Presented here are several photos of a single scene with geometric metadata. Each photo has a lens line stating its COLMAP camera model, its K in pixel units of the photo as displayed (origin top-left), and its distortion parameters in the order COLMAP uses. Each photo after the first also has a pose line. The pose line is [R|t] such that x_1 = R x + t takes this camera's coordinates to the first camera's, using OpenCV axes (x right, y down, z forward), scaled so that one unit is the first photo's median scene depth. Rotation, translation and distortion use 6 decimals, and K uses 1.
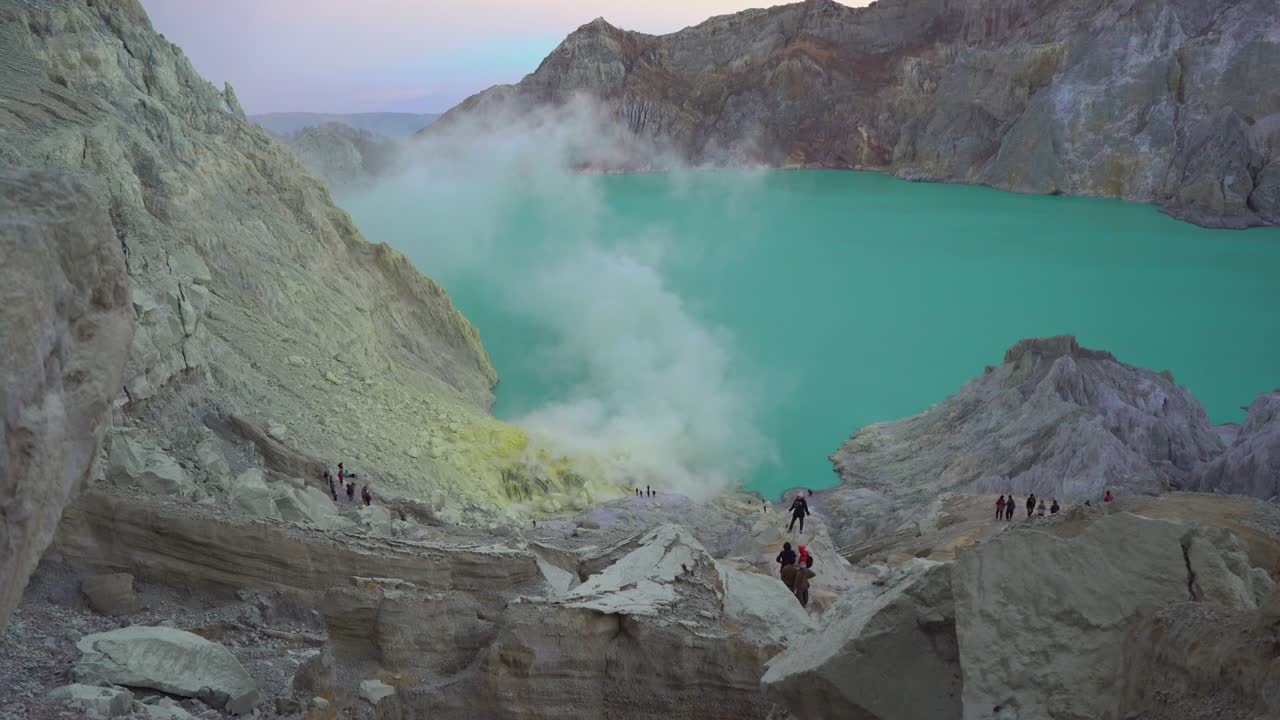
lens RADIAL K [[1047.5, 0, 640.0], [0, 1047.5, 360.0], [0, 0, 1]] dist [-0.047829, 0.005956]
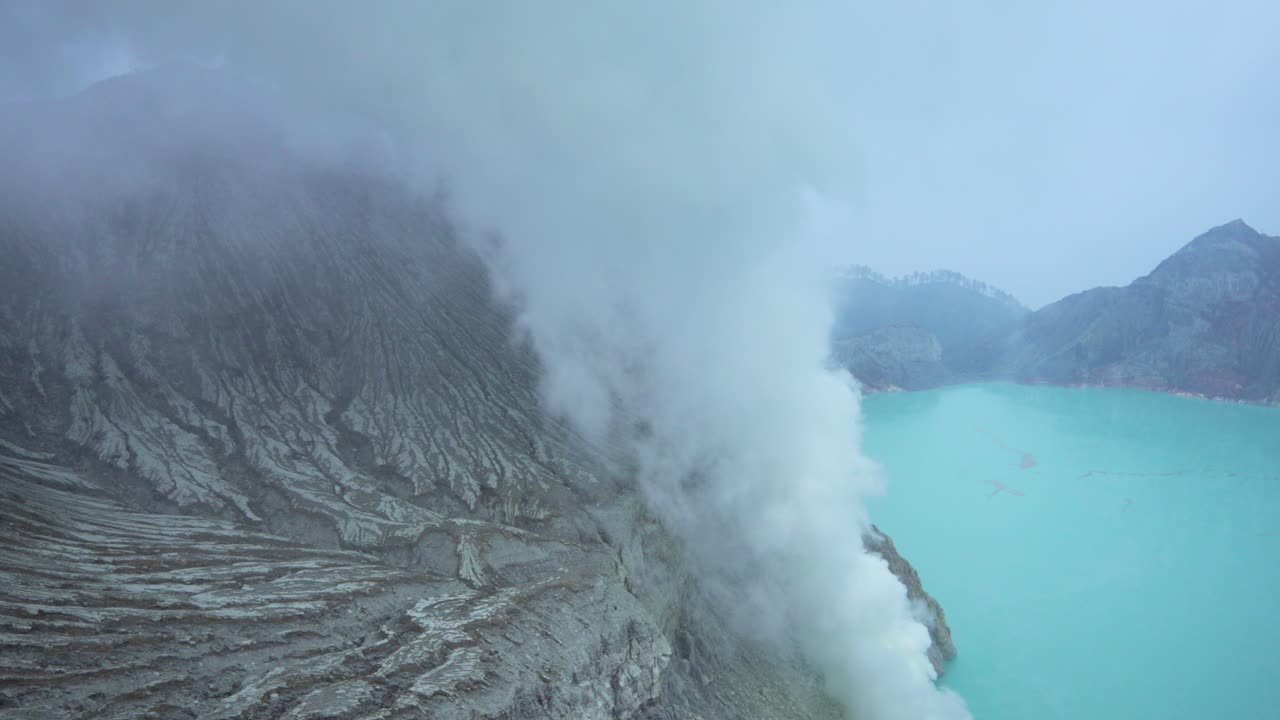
lens RADIAL K [[1225.3, 0, 642.2], [0, 1225.3, 364.5], [0, 0, 1]] dist [-0.009941, 0.009766]
pose [[0.853299, 0.129655, -0.505044, 0.114330], [-0.185965, 0.980569, -0.062466, -0.080542], [0.487132, 0.147223, 0.860830, -0.198519]]
